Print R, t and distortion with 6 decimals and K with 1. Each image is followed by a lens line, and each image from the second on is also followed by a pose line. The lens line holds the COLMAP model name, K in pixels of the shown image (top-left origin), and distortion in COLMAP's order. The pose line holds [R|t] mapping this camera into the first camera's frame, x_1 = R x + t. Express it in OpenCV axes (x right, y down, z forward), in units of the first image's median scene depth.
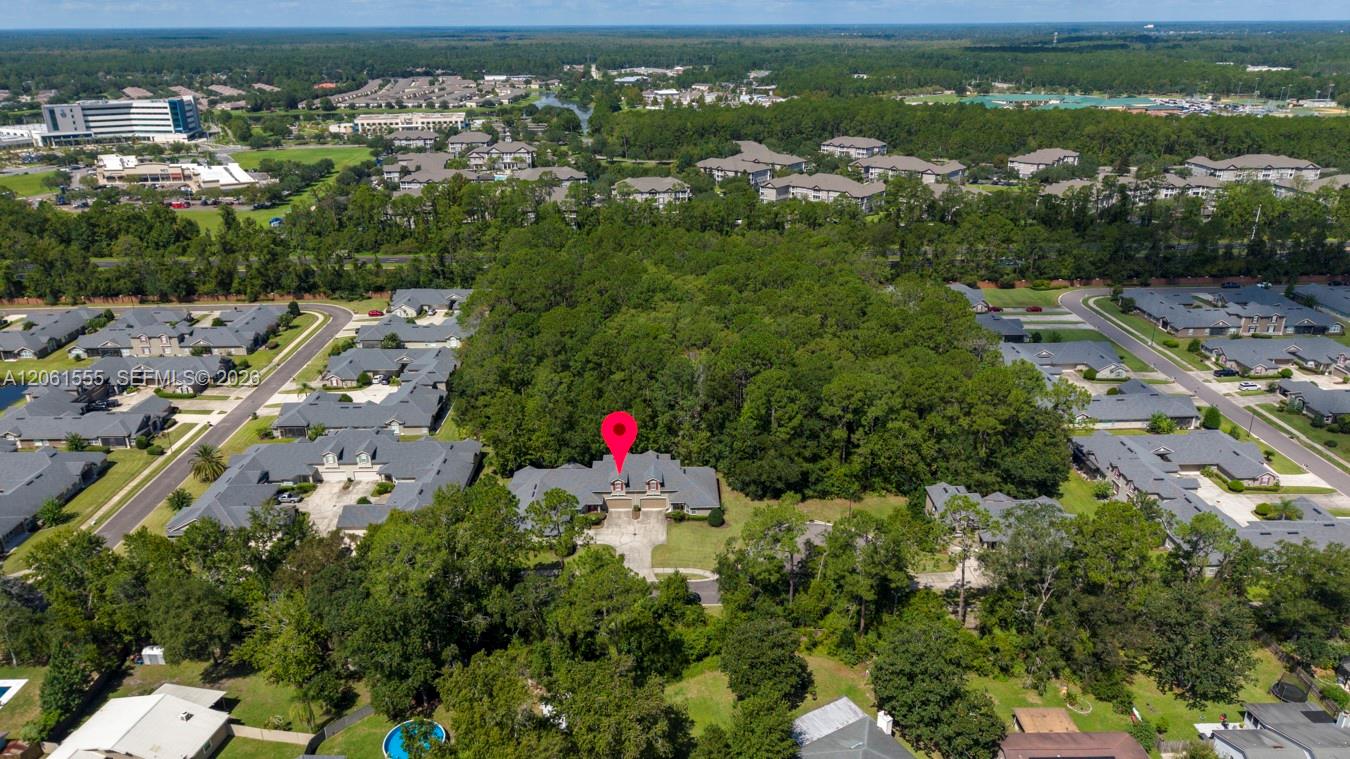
lens RADIAL K [[888.9, 0, 667.7], [0, 888.9, 379.8], [0, 0, 1]] dist [0.074718, -0.085840]
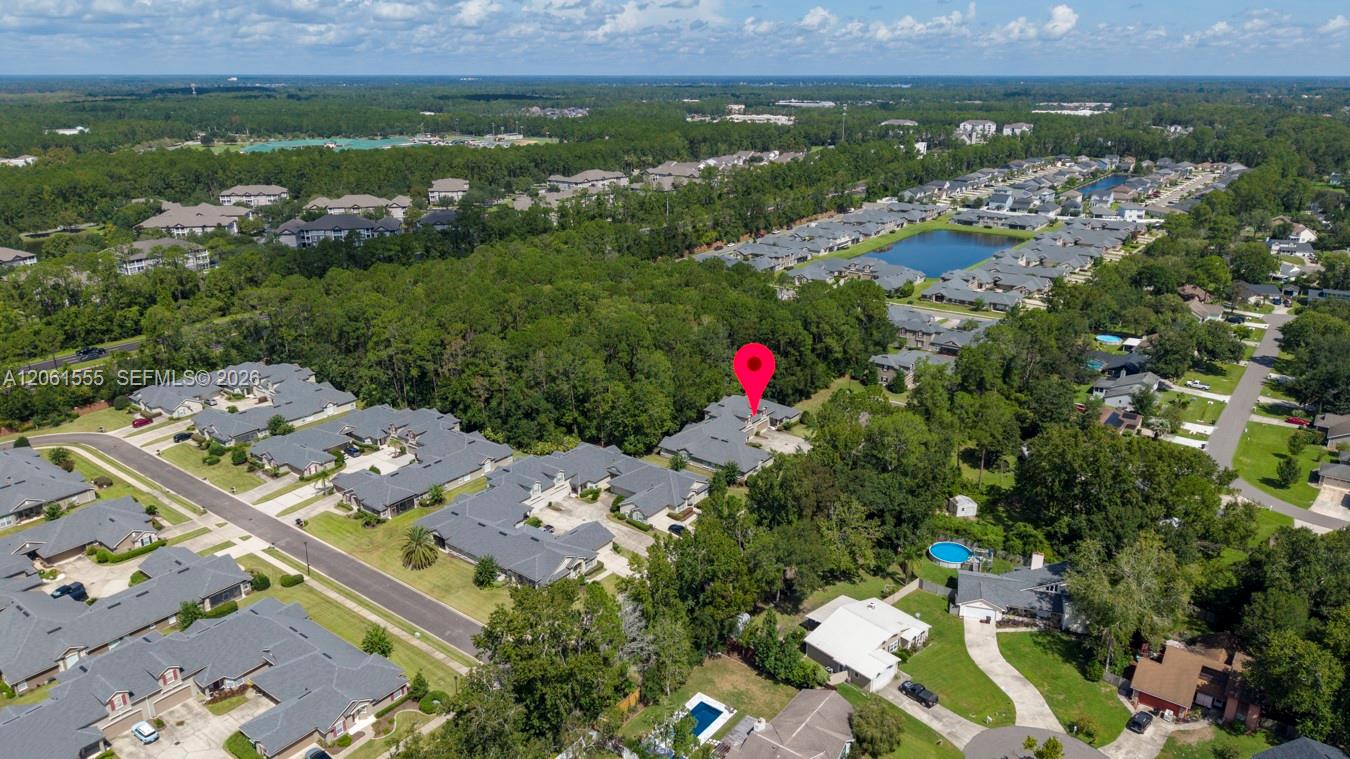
lens RADIAL K [[888.9, 0, 667.7], [0, 888.9, 379.8], [0, 0, 1]] dist [0.074718, -0.085840]
pose [[0.626619, -0.248736, 0.738565, -0.623766], [0.286562, 0.954845, 0.078449, -0.040352], [-0.724728, 0.162487, 0.669603, 0.133190]]
